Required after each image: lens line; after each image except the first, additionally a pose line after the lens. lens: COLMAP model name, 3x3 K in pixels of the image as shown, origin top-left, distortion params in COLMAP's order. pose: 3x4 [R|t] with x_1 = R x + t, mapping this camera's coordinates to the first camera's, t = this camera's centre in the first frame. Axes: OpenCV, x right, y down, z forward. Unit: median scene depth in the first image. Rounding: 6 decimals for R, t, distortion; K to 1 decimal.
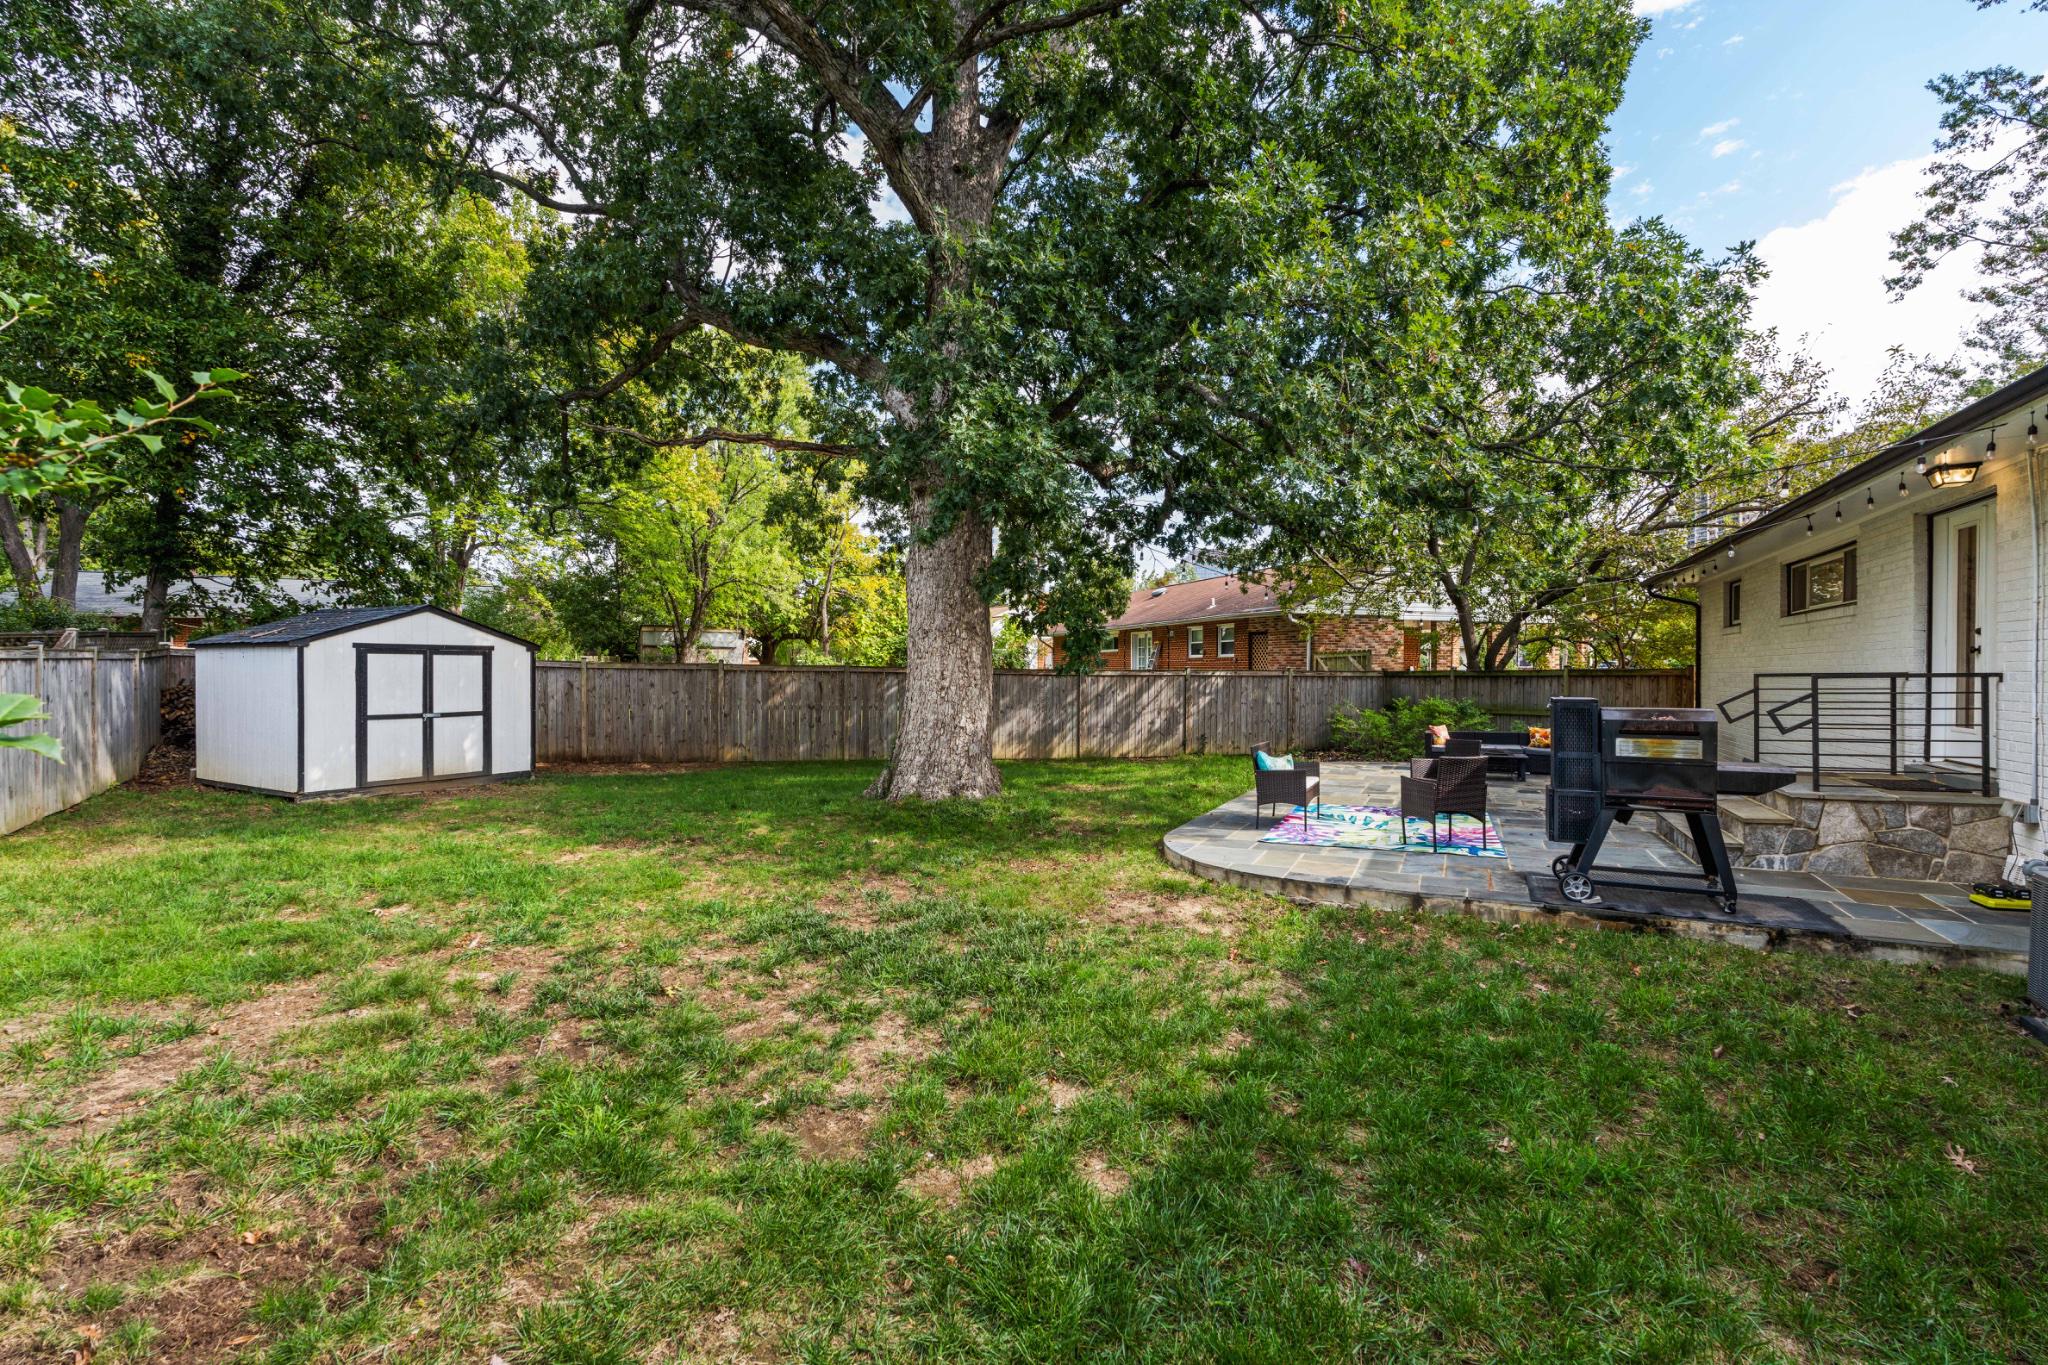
lens RADIAL K [[904.8, 0, 1009.7], [0, 904.8, 678.9], [0, 0, 1]] dist [-0.003585, 0.000587]
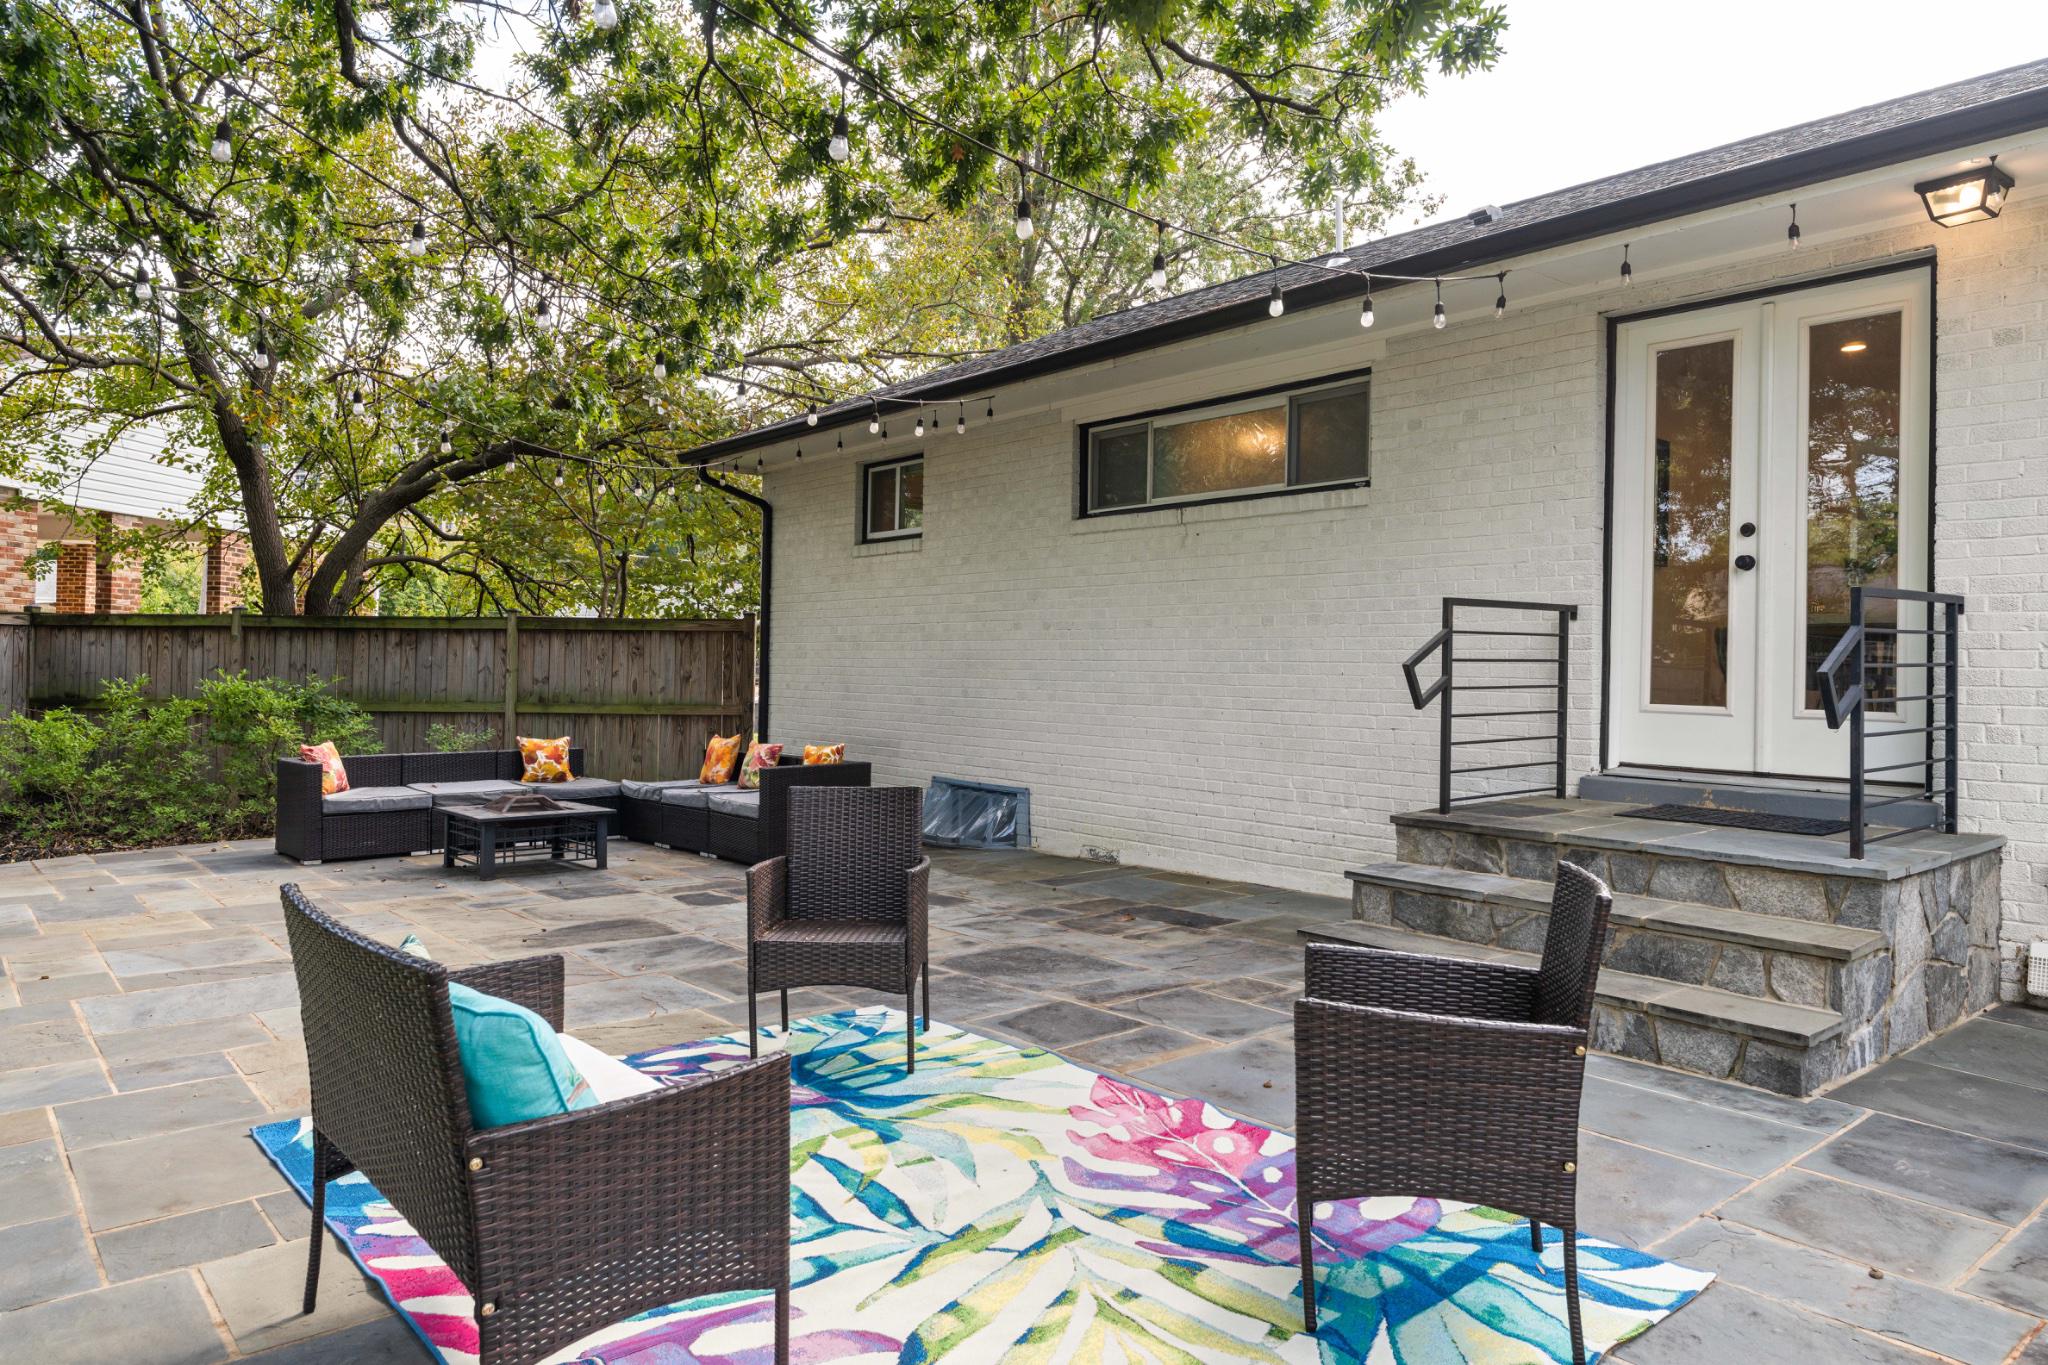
lens RADIAL K [[1324.8, 0, 1023.4], [0, 1324.8, 662.3], [0, 0, 1]] dist [-0.003521, 0.002744]
pose [[0.406168, 0.011392, 0.913727, 0.092248], [-0.011328, 0.999908, -0.007431, 0.021414], [-0.913728, -0.007333, 0.406260, 0.597002]]
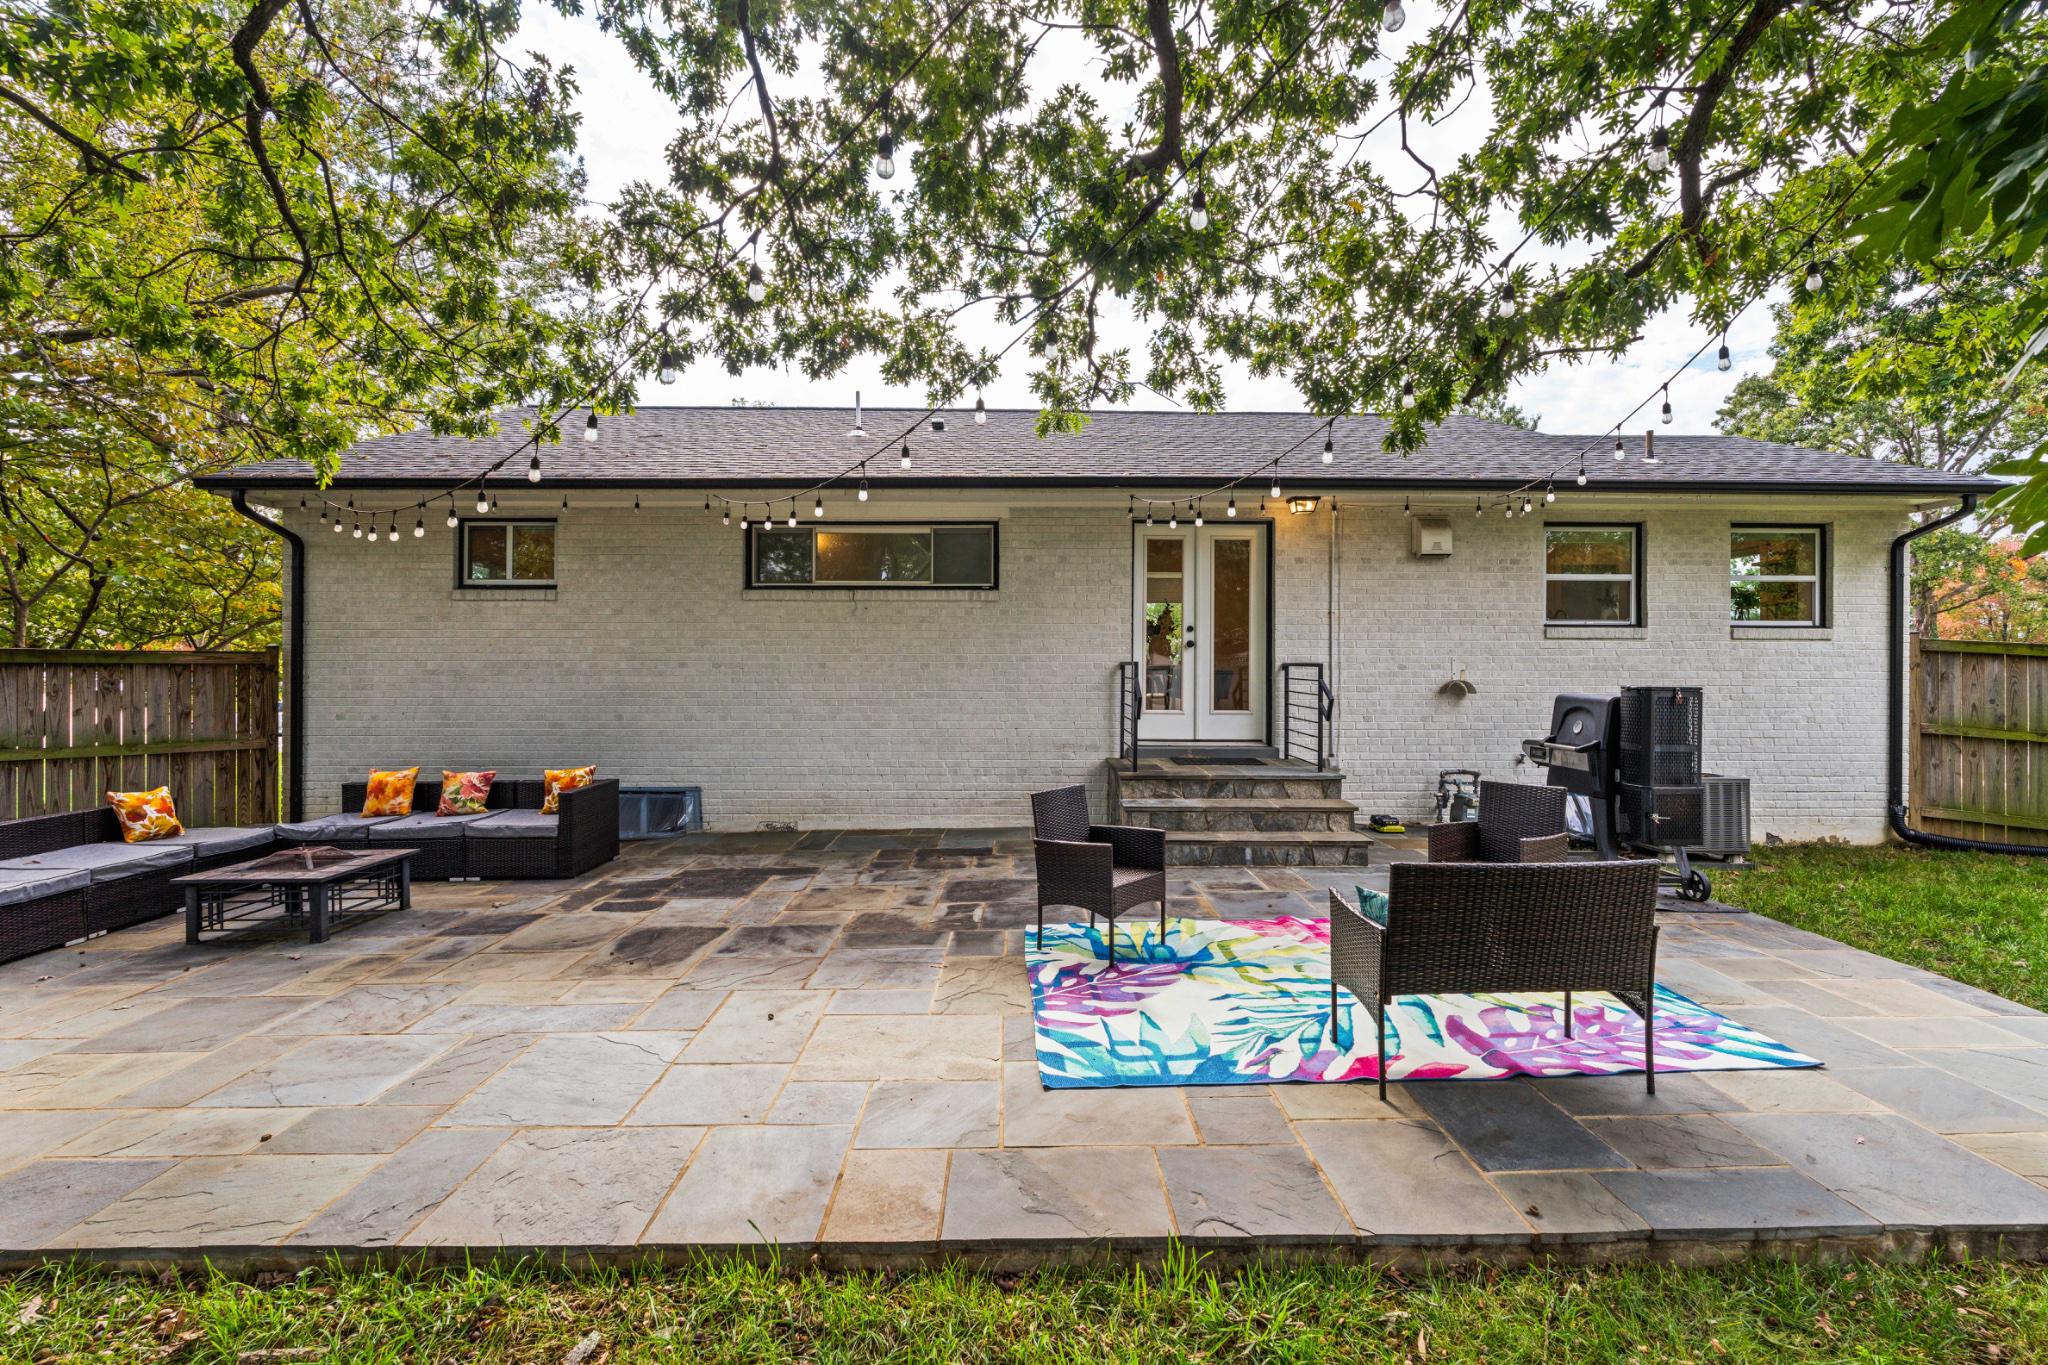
lens RADIAL K [[904.8, 0, 1031.4], [0, 904.8, 673.5], [0, 0, 1]] dist [-0.003585, 0.000587]
pose [[-0.450834, 0.002569, 0.892604, 0.057147], [0.002657, 0.999995, -0.001536, 0.004224], [-0.892604, 0.001679, -0.450839, 0.960679]]
